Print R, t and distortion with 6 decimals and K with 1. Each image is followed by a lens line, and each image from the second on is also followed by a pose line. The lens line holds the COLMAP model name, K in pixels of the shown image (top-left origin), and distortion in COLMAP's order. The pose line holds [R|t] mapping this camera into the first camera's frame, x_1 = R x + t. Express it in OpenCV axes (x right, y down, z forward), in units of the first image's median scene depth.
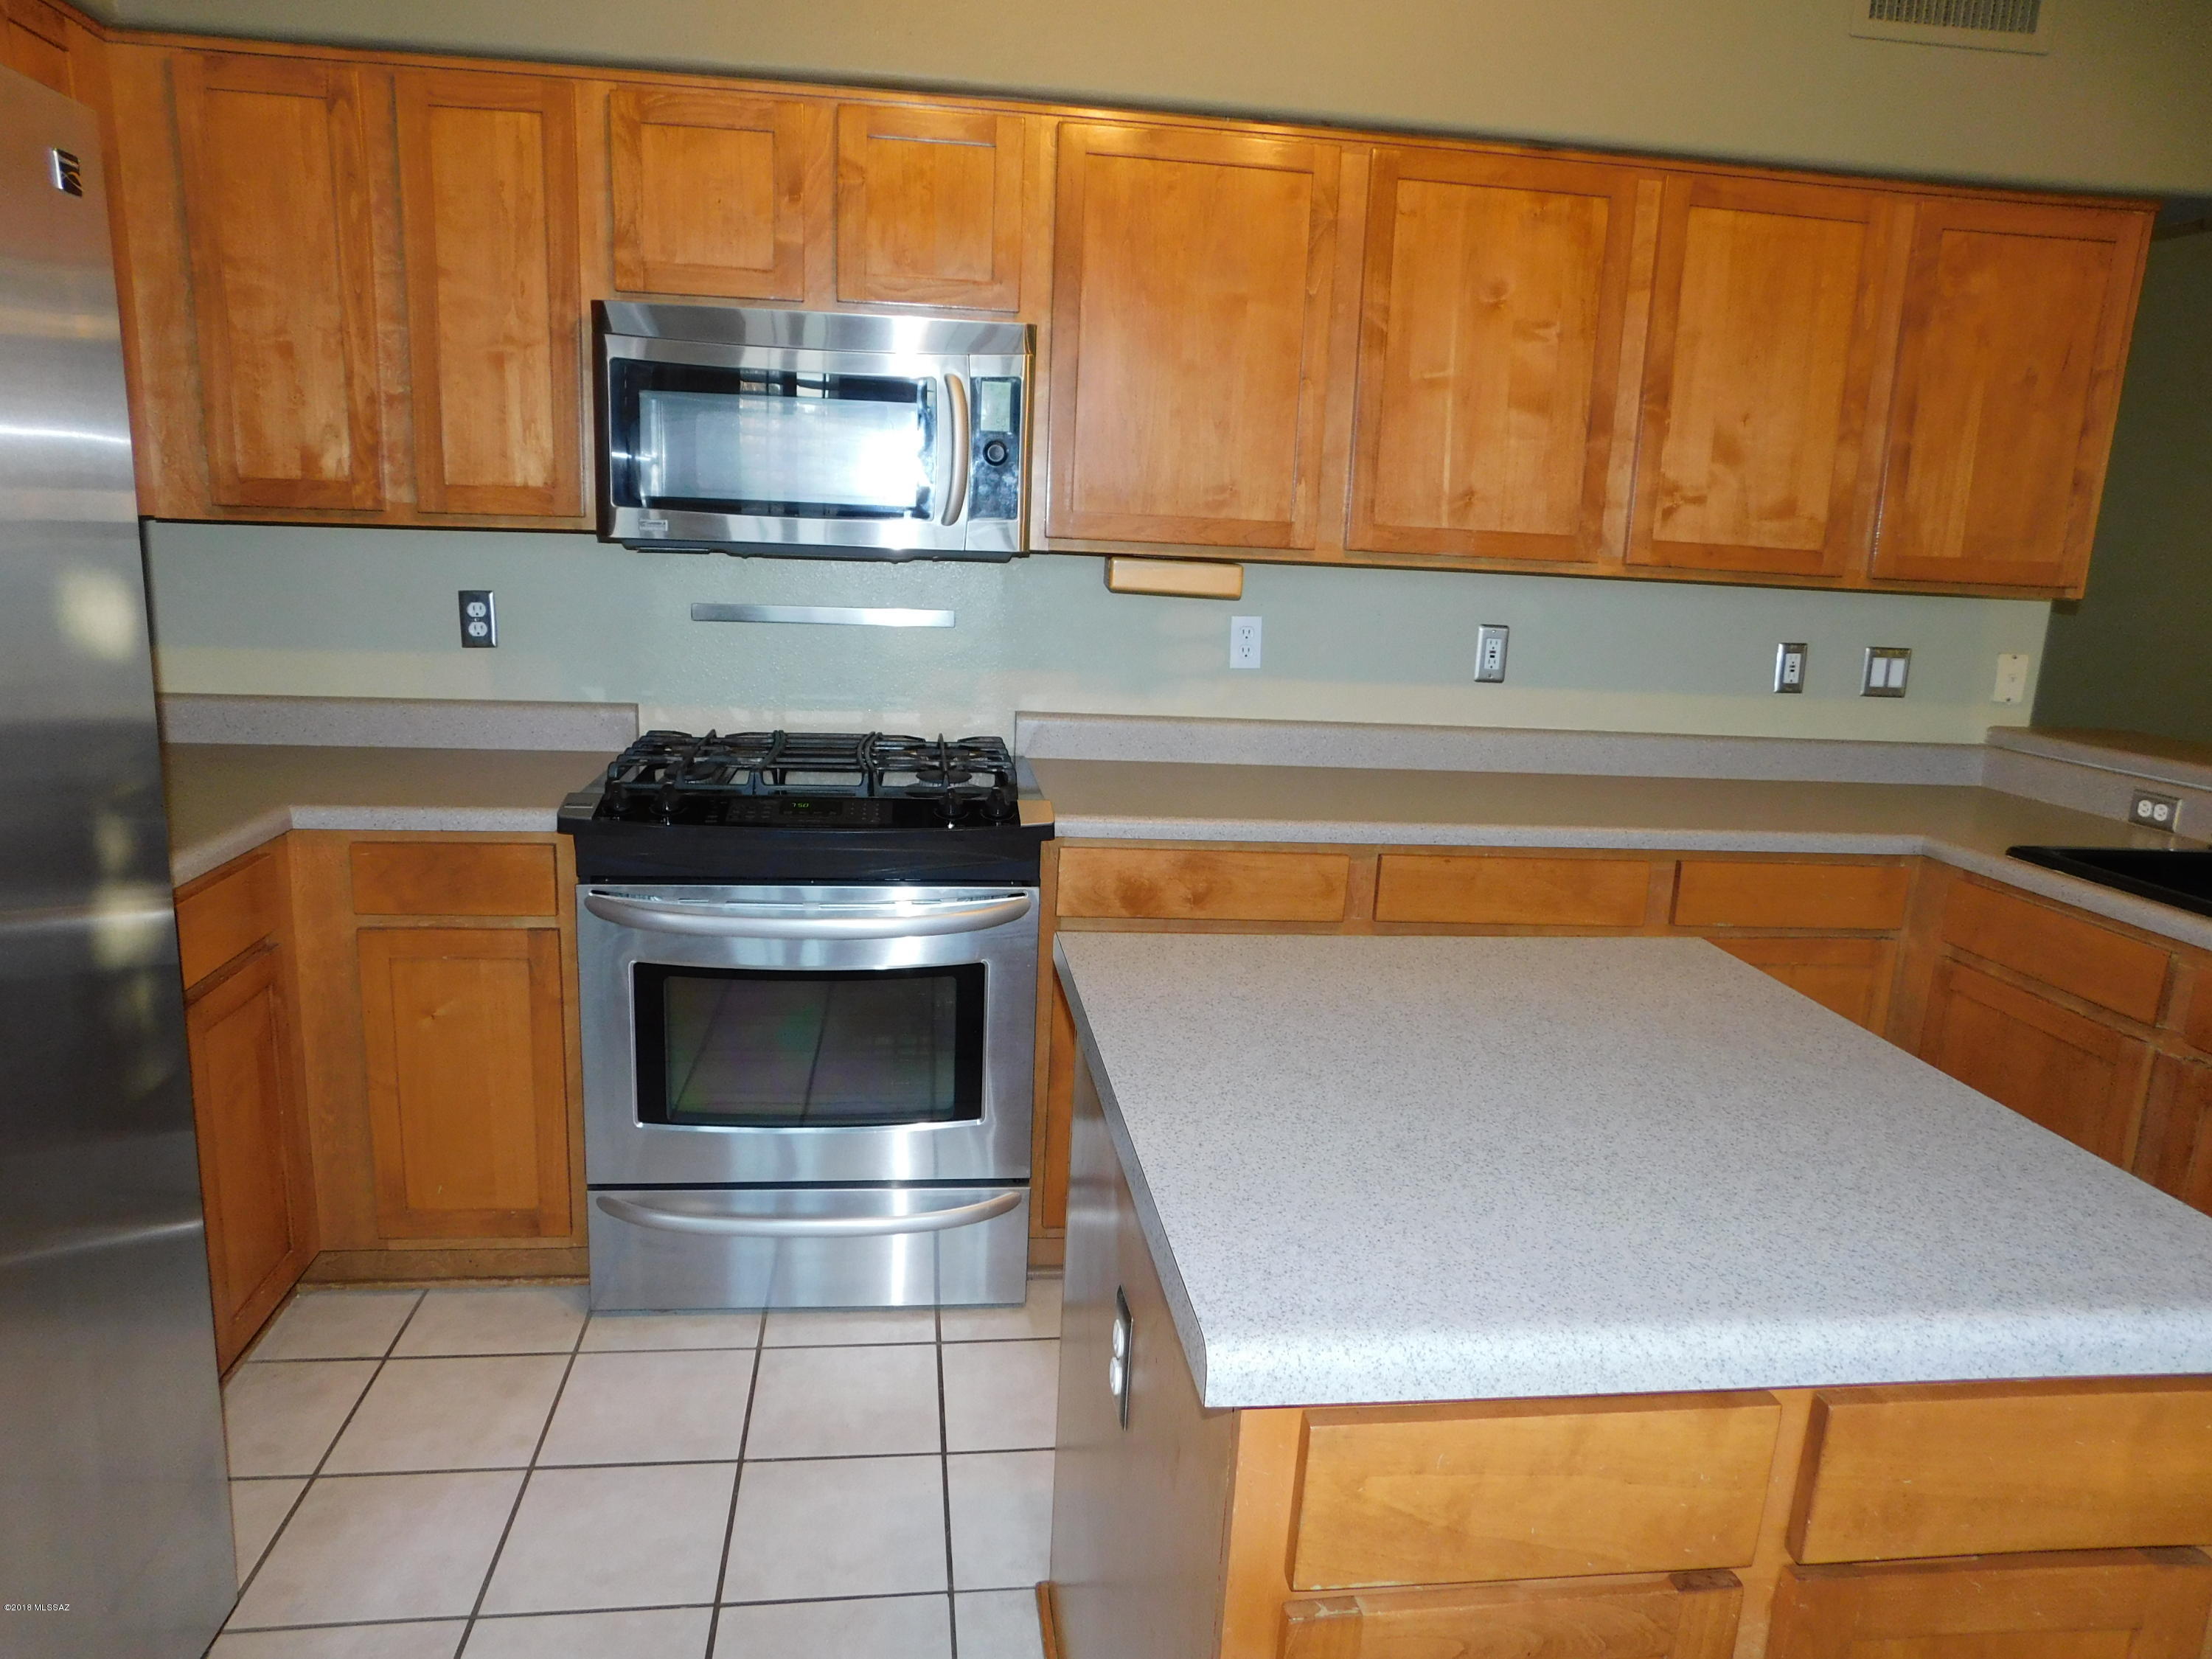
lens RADIAL K [[1466.6, 0, 1097.6], [0, 1466.6, 827.8], [0, 0, 1]] dist [-0.062396, 0.054021]
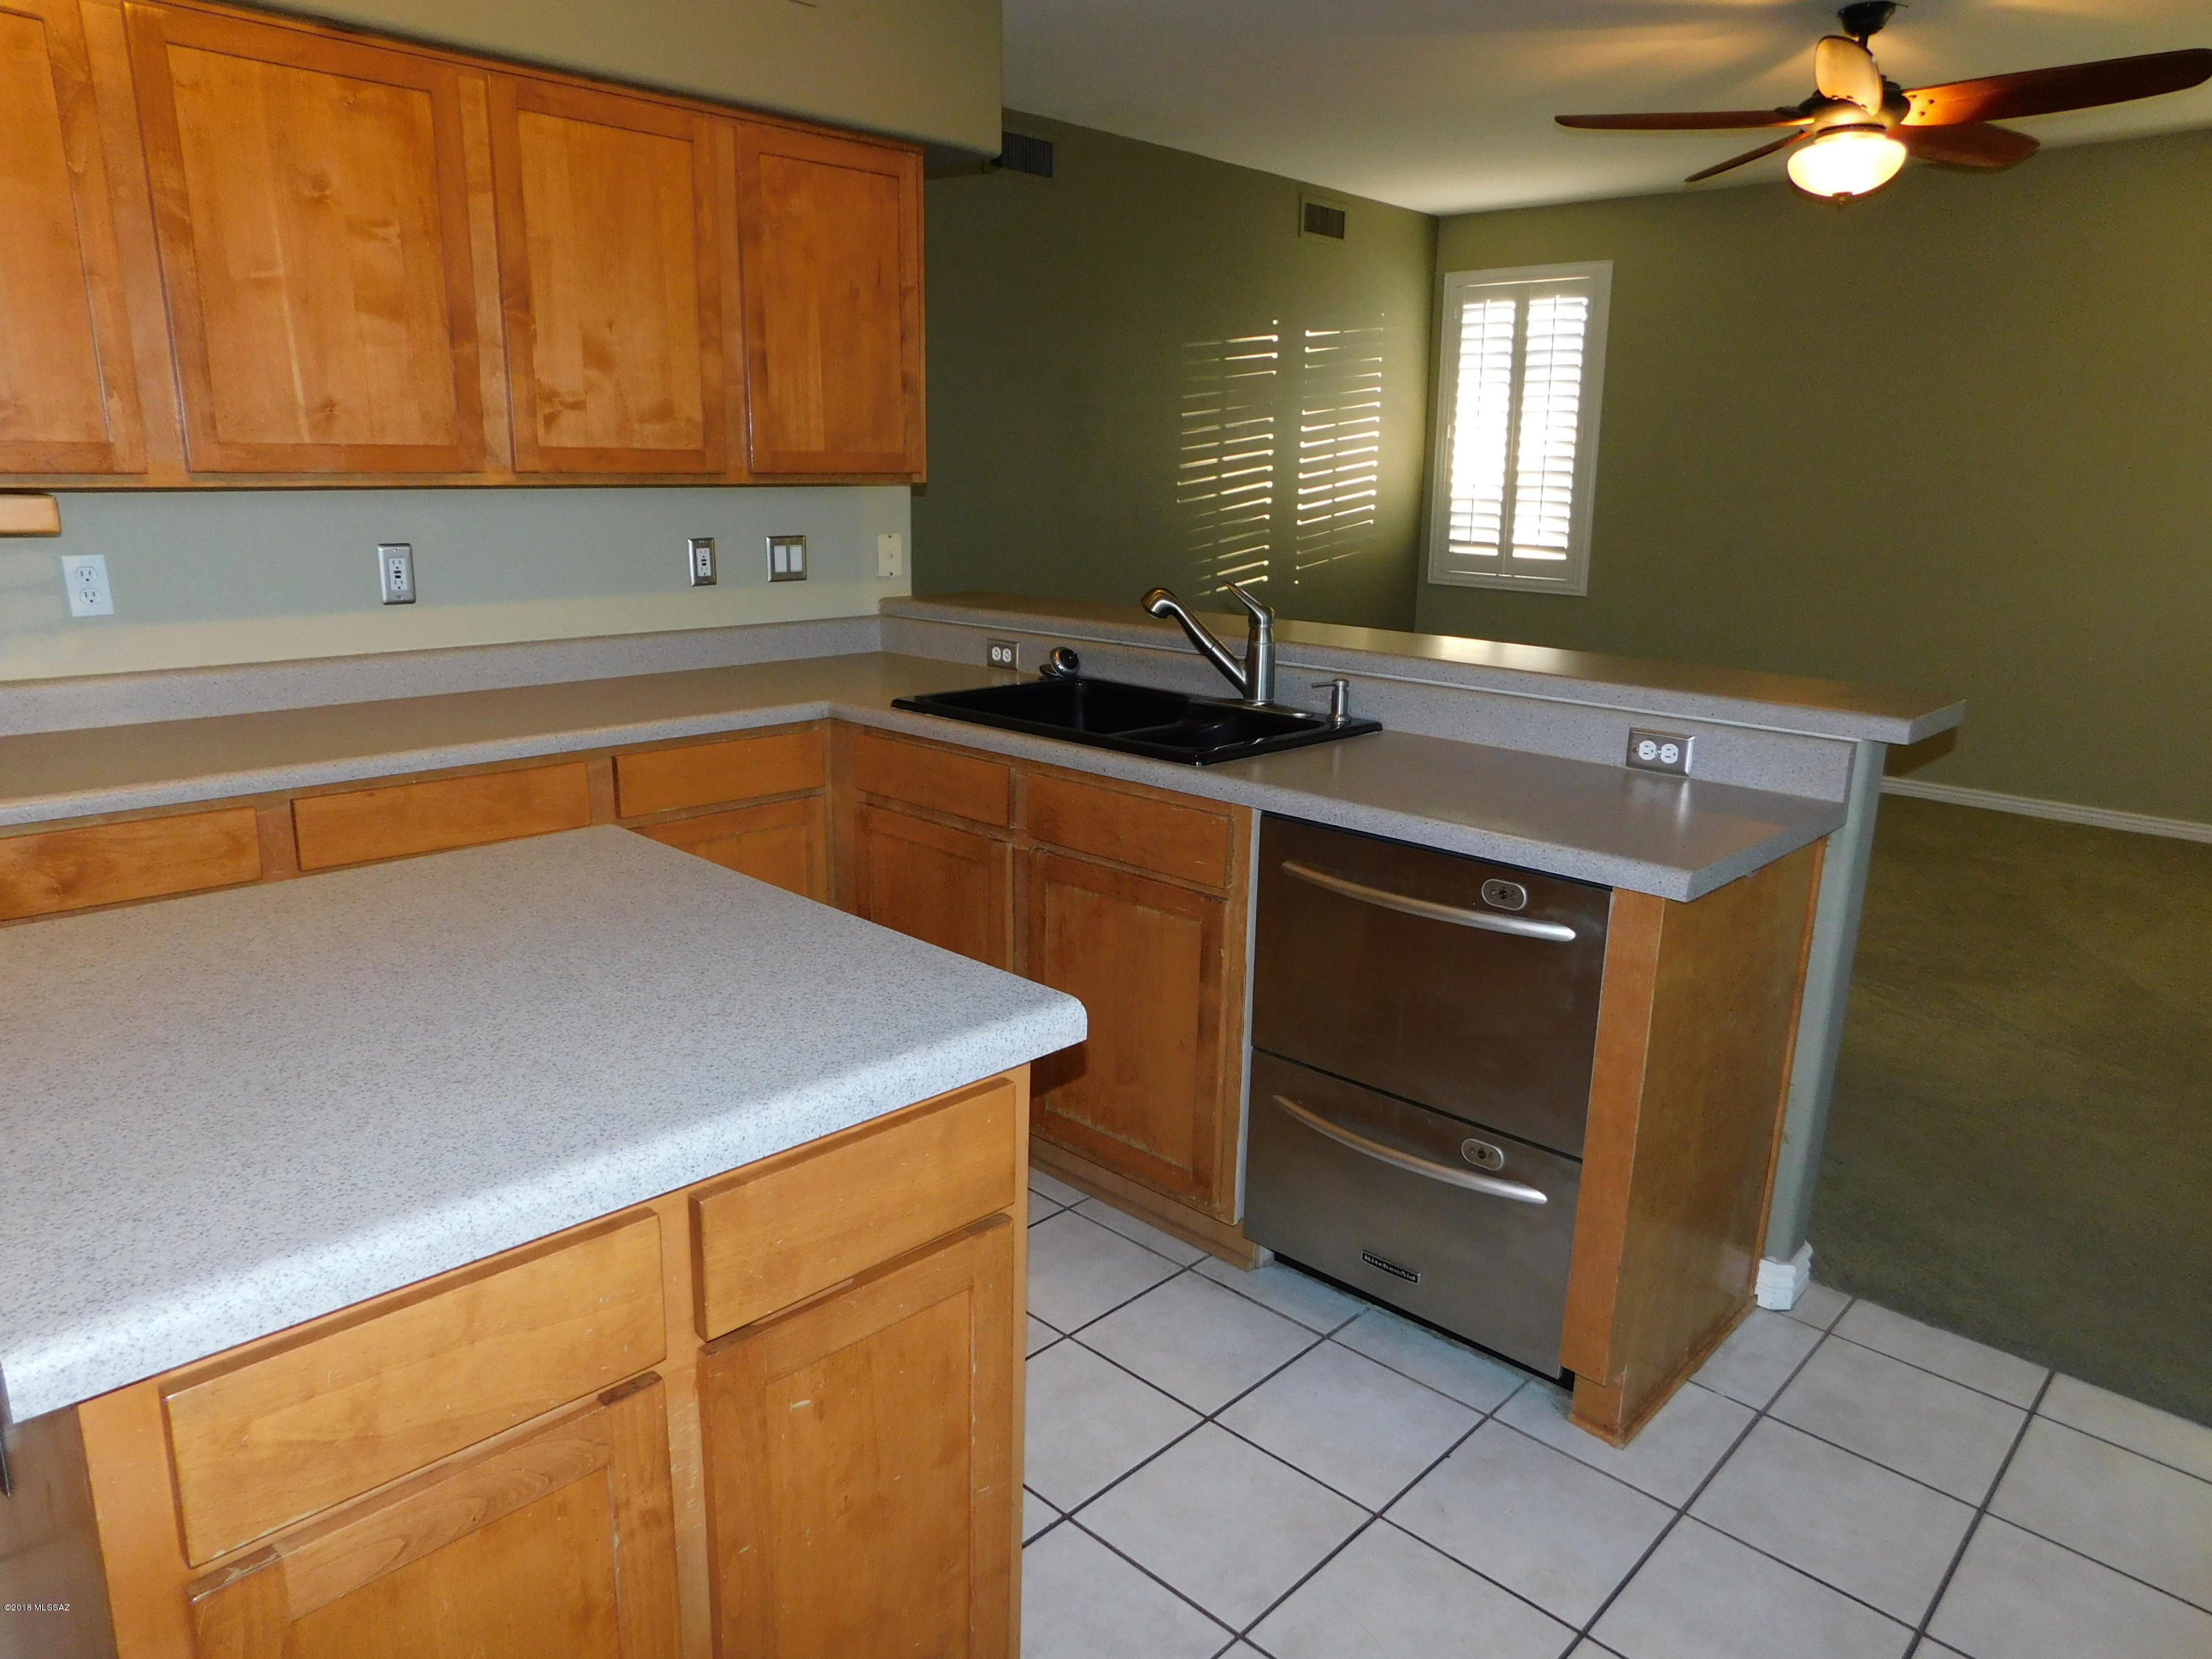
lens RADIAL K [[1466.6, 0, 1097.6], [0, 1466.6, 827.8], [0, 0, 1]] dist [-0.062396, 0.054021]
pose [[0.786600, -0.183302, 0.589628, 0.048351], [0.148004, 0.983054, 0.108163, 0.011618], [-0.599463, 0.002186, 0.800399, -0.043226]]
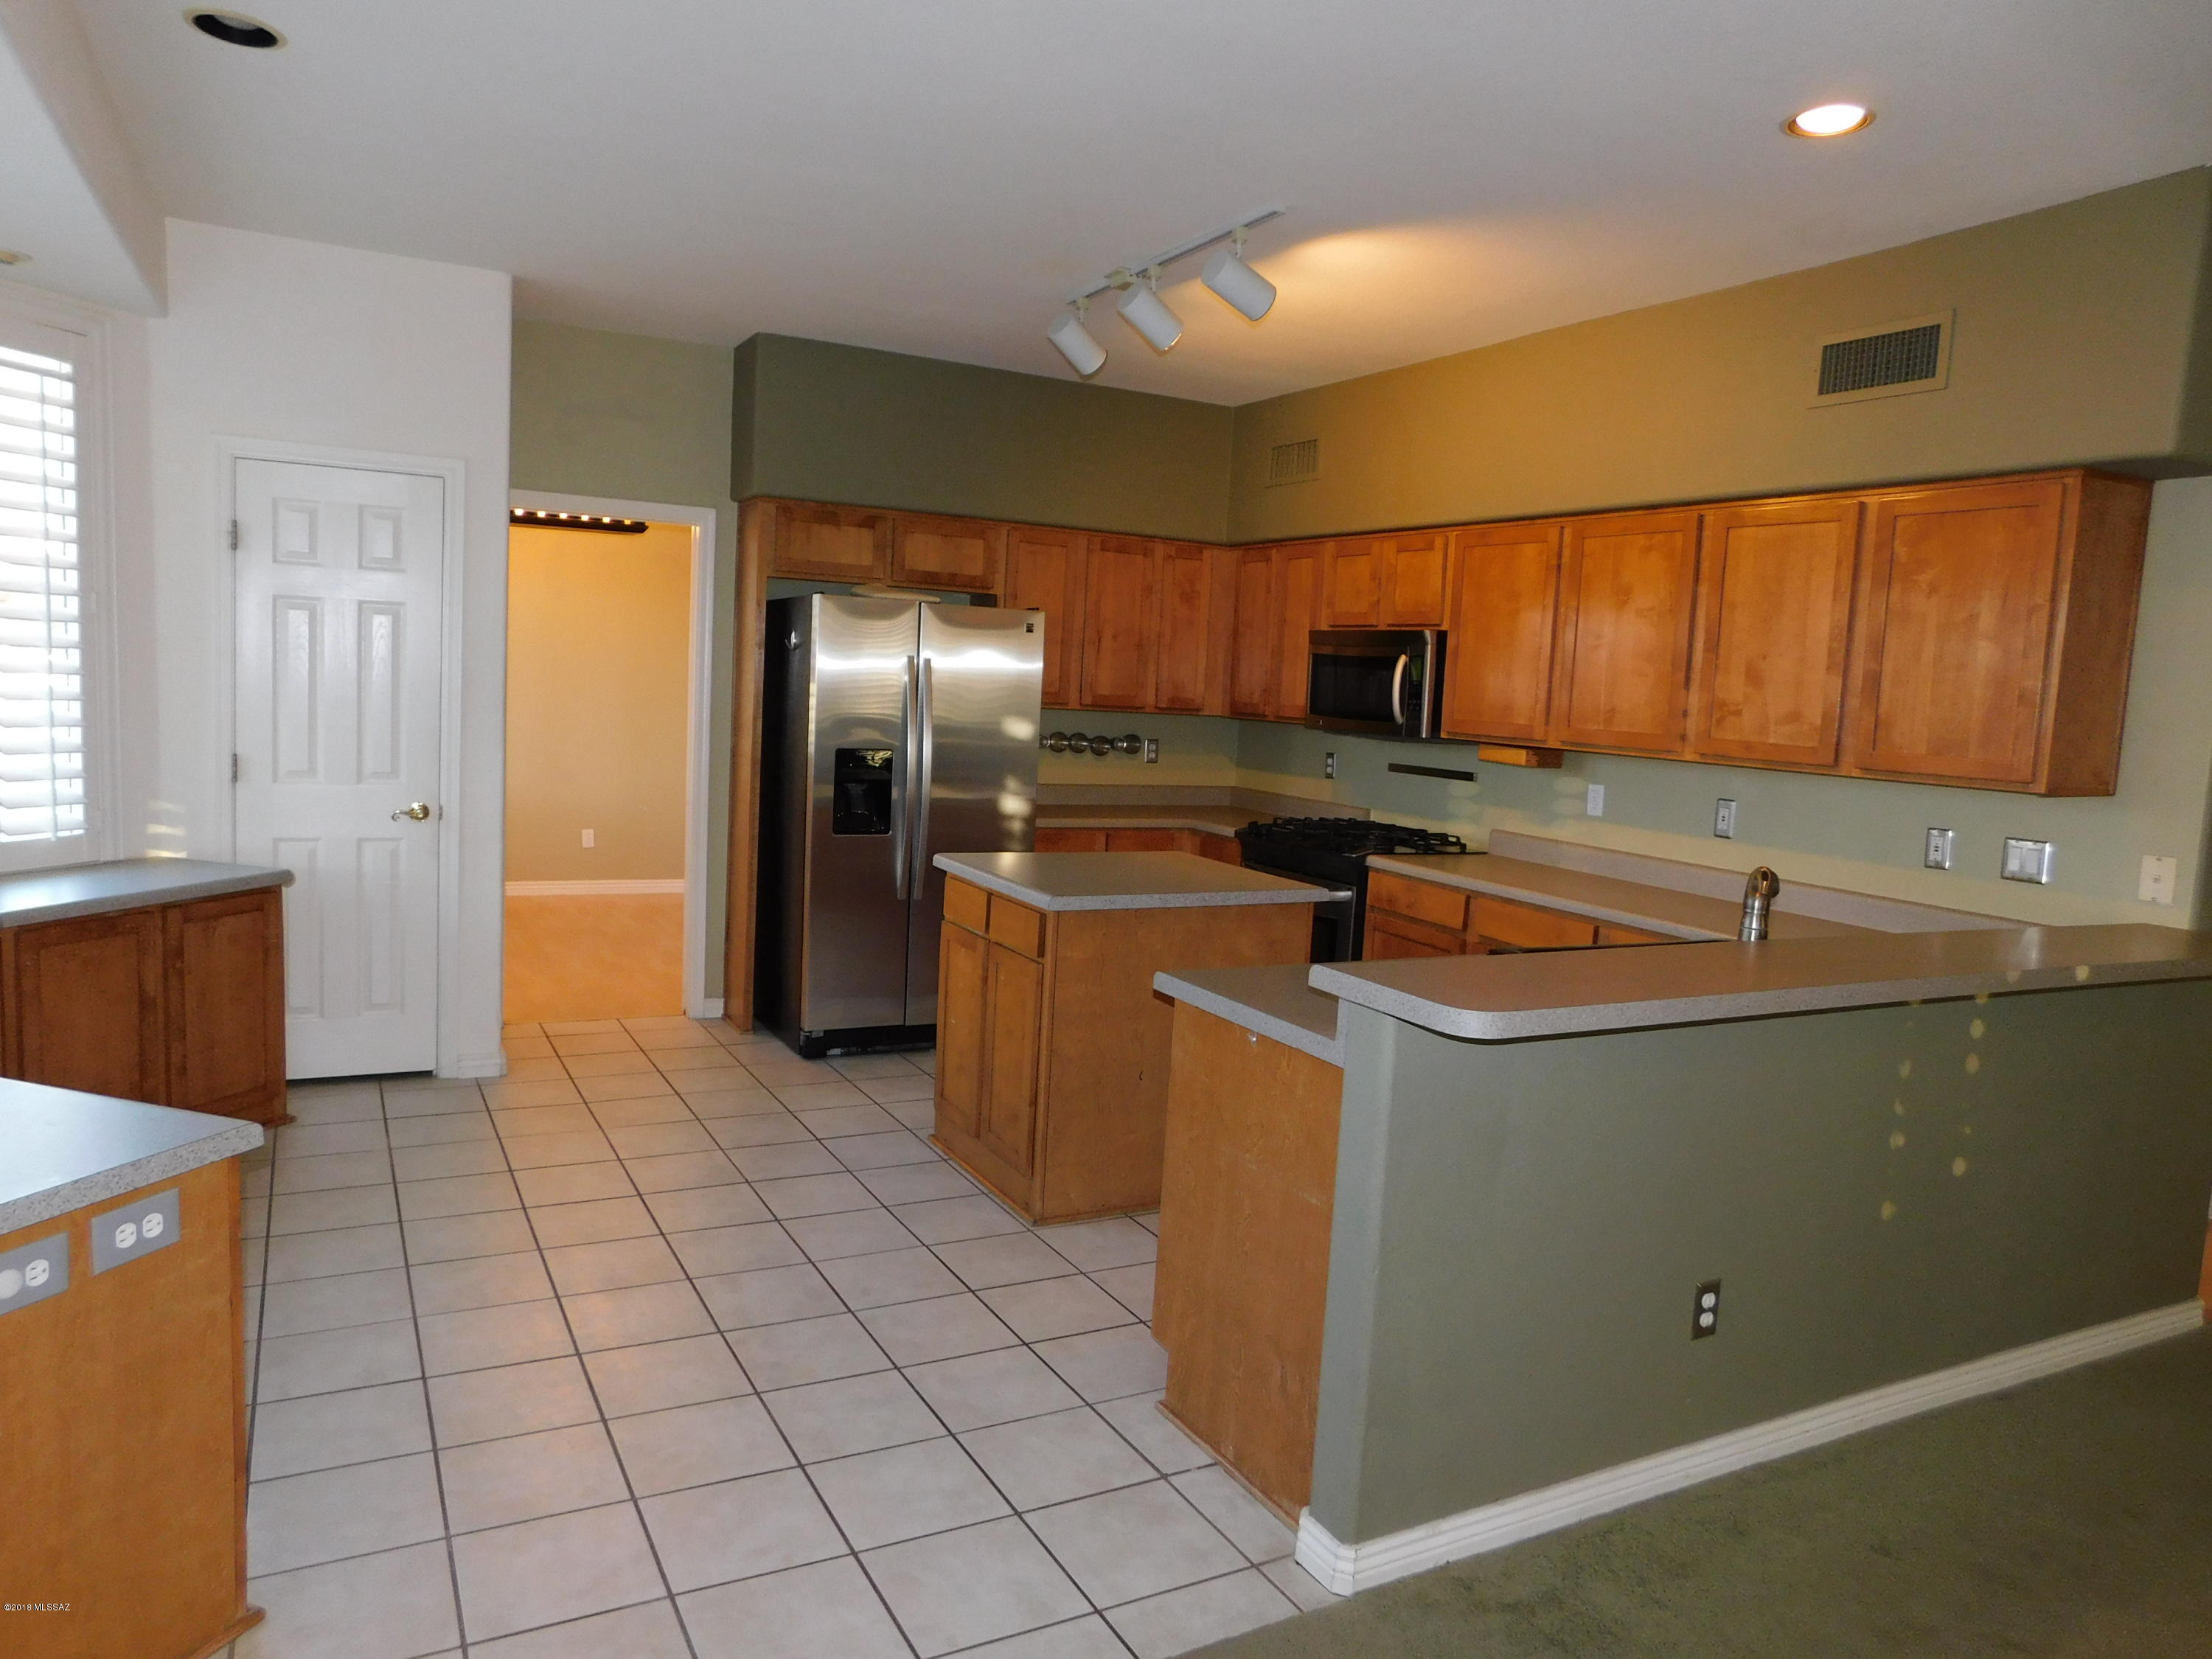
lens RADIAL K [[1466.6, 0, 1097.6], [0, 1466.6, 827.8], [0, 0, 1]] dist [-0.062396, 0.054021]
pose [[0.352990, 0.070362, -0.932978, 1.762524], [-0.231703, 0.972681, -0.014308, 0.072197], [0.906483, 0.221224, 0.359650, -0.124966]]
